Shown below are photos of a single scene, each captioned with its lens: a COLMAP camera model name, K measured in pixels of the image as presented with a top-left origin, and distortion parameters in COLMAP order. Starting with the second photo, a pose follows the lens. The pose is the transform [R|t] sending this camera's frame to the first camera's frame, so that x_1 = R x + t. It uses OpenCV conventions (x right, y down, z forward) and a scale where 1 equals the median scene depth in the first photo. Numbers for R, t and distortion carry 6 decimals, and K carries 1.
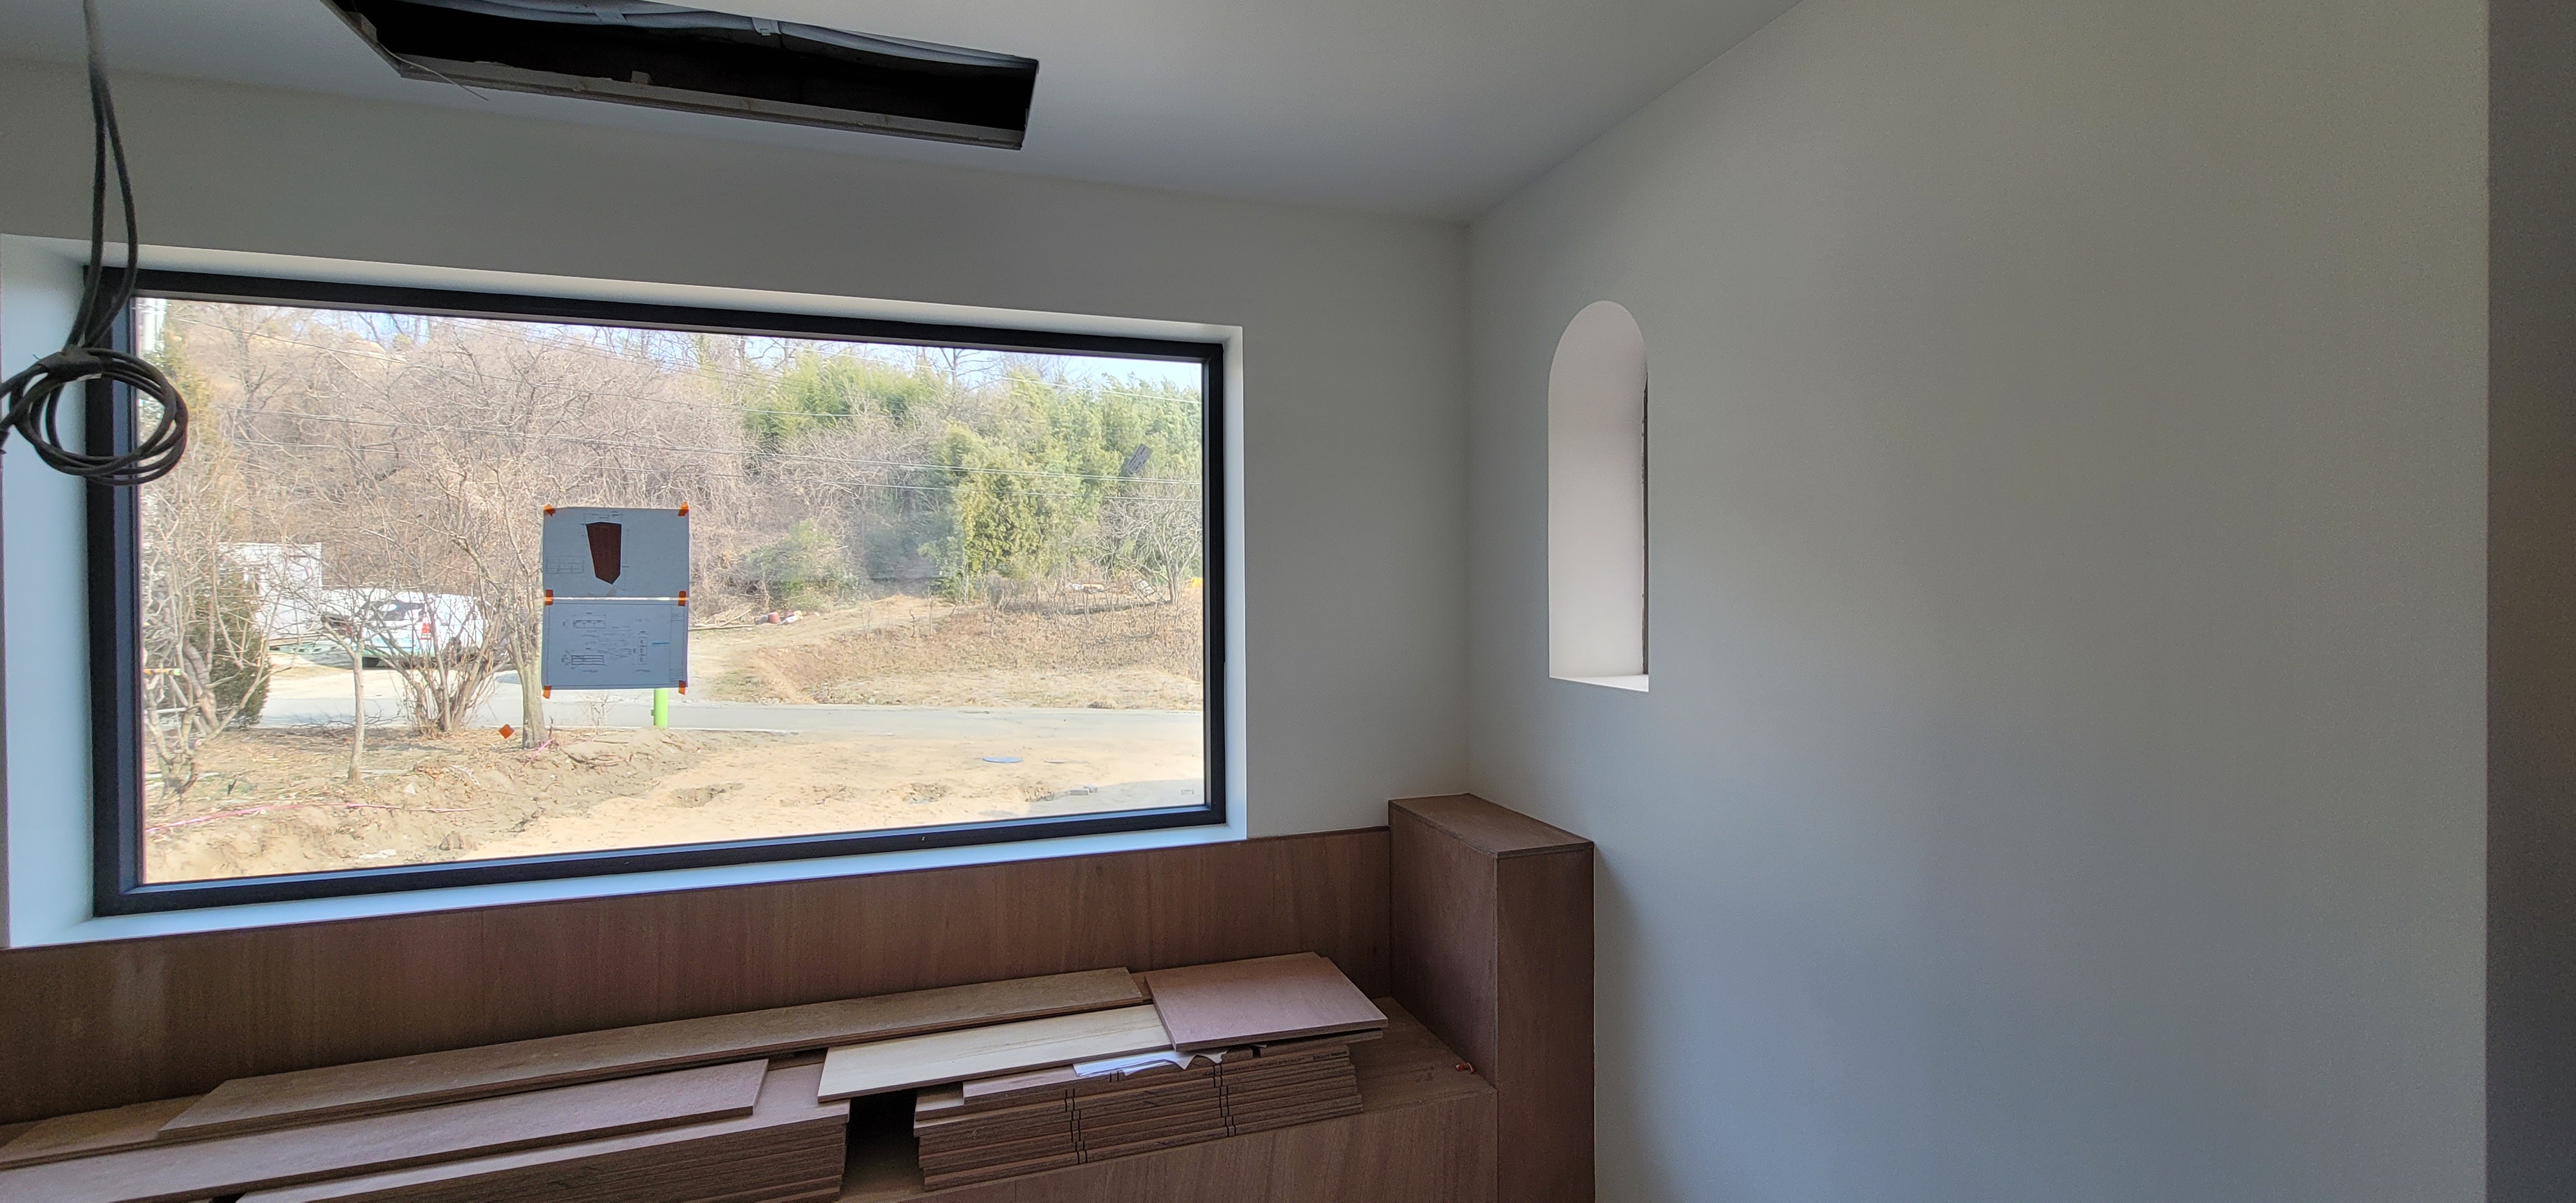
lens RADIAL K [[1060.8, 0, 1302.9], [0, 1060.8, 594.9], [0, 0, 1]] dist [-0.005888, 0.000384]
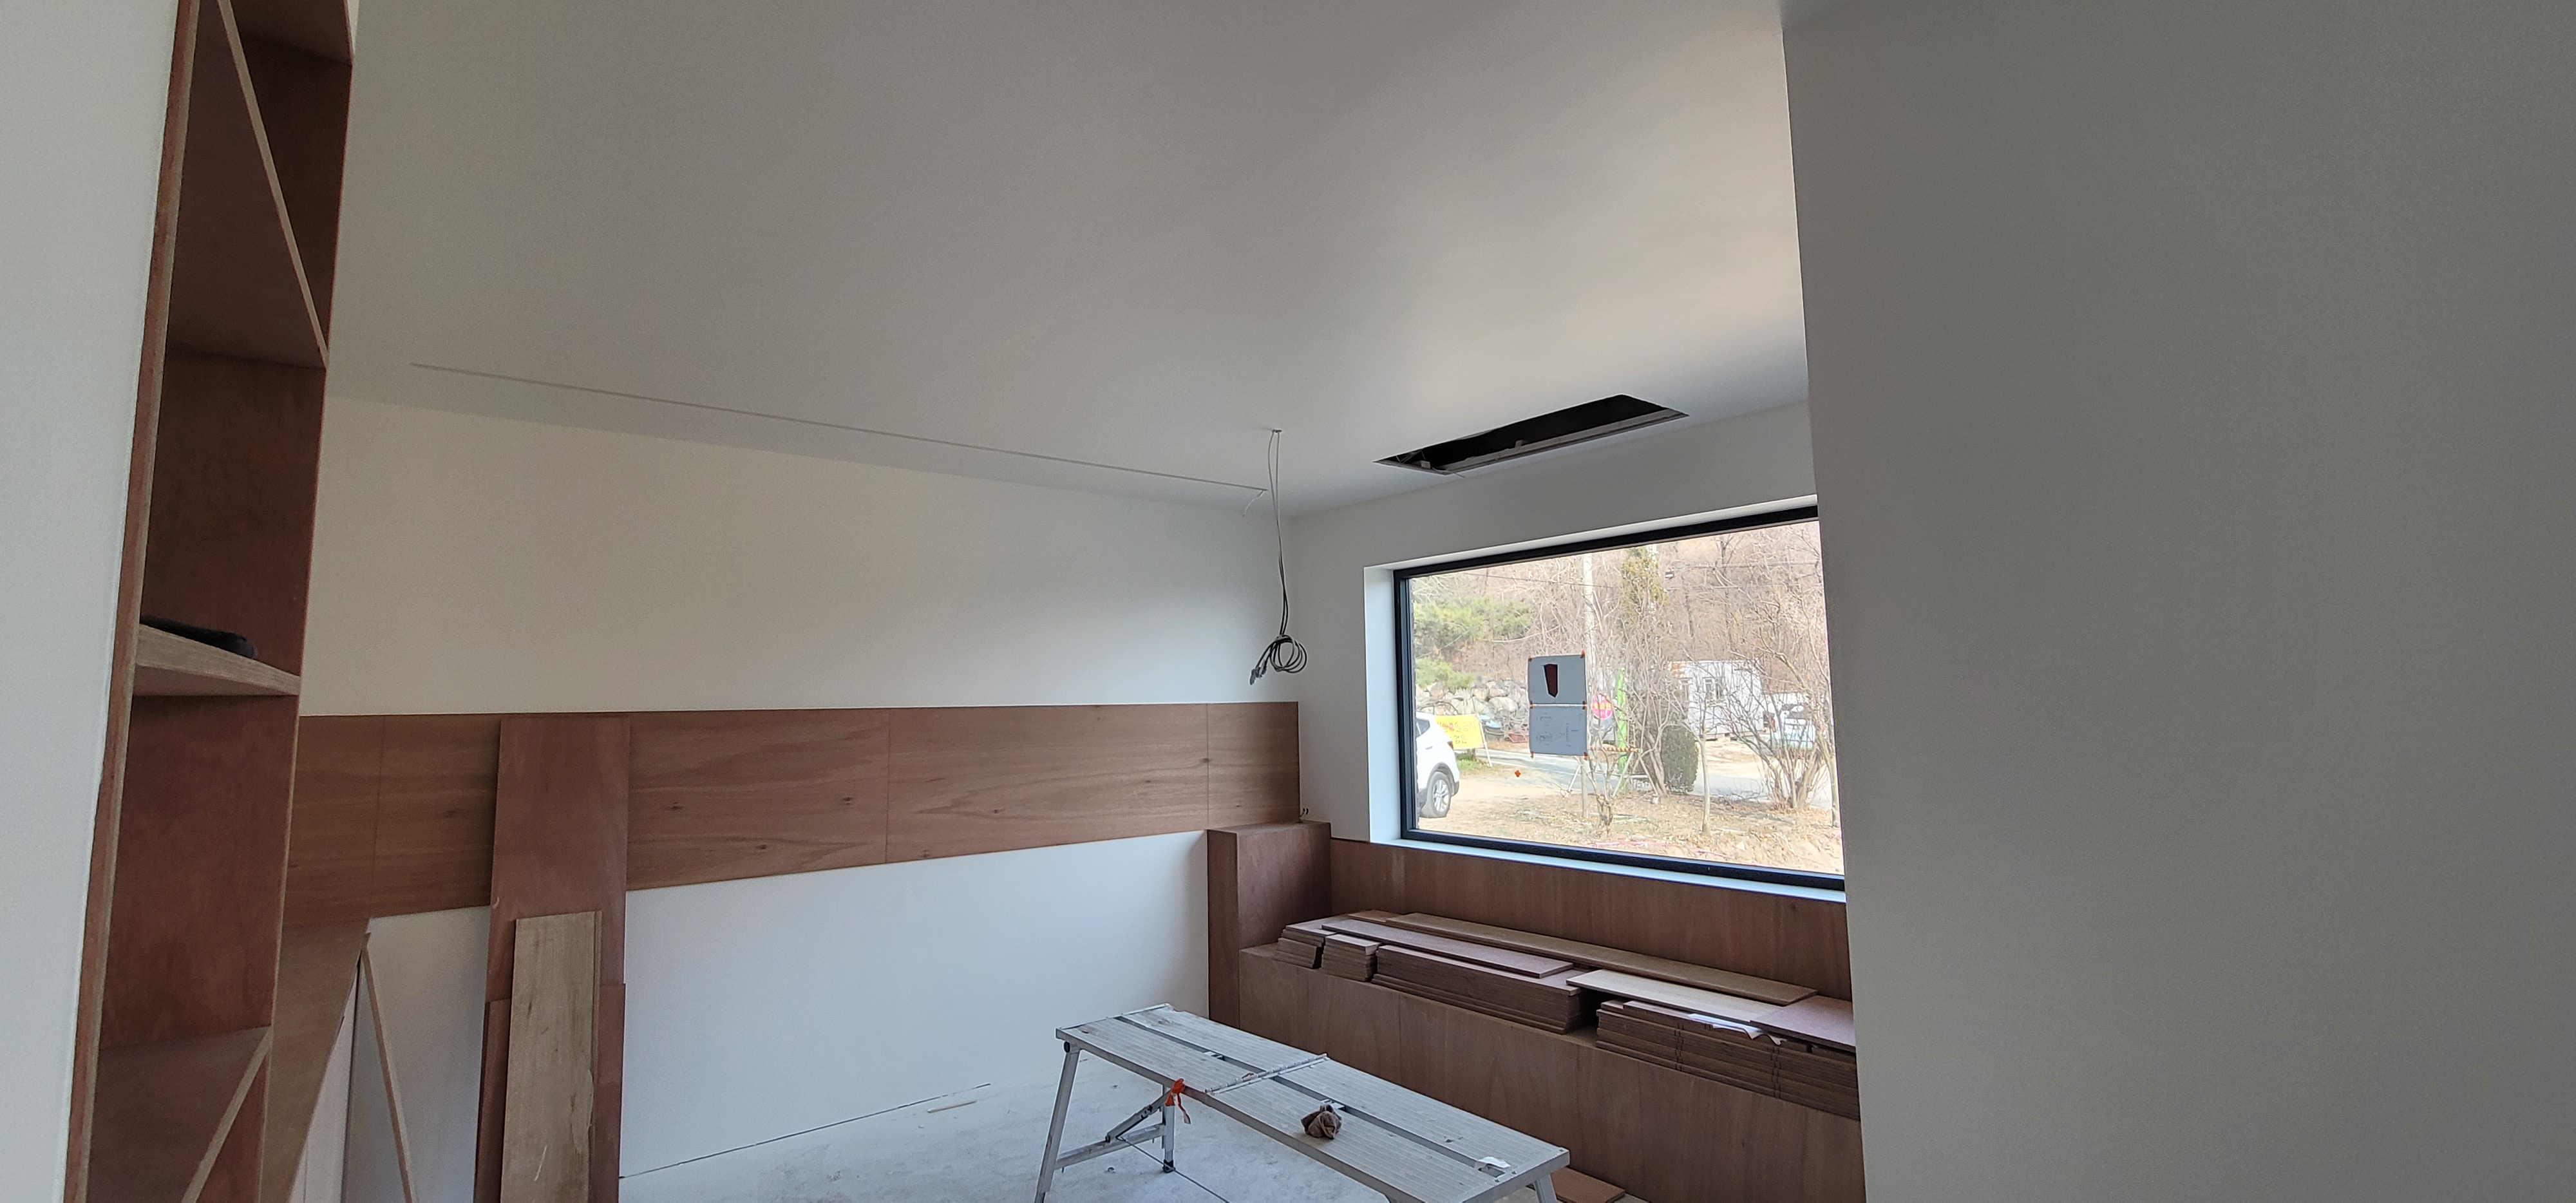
lens RADIAL K [[1060.8, 0, 1292.8], [0, 1060.8, 603.6], [0, 0, 1]] dist [-0.005888, 0.000384]
pose [[0.361973, -0.085288, -0.928279, 0.160655], [0.002611, 0.995895, -0.090482, -0.001298], [0.932185, 0.030328, 0.360710, -0.016816]]
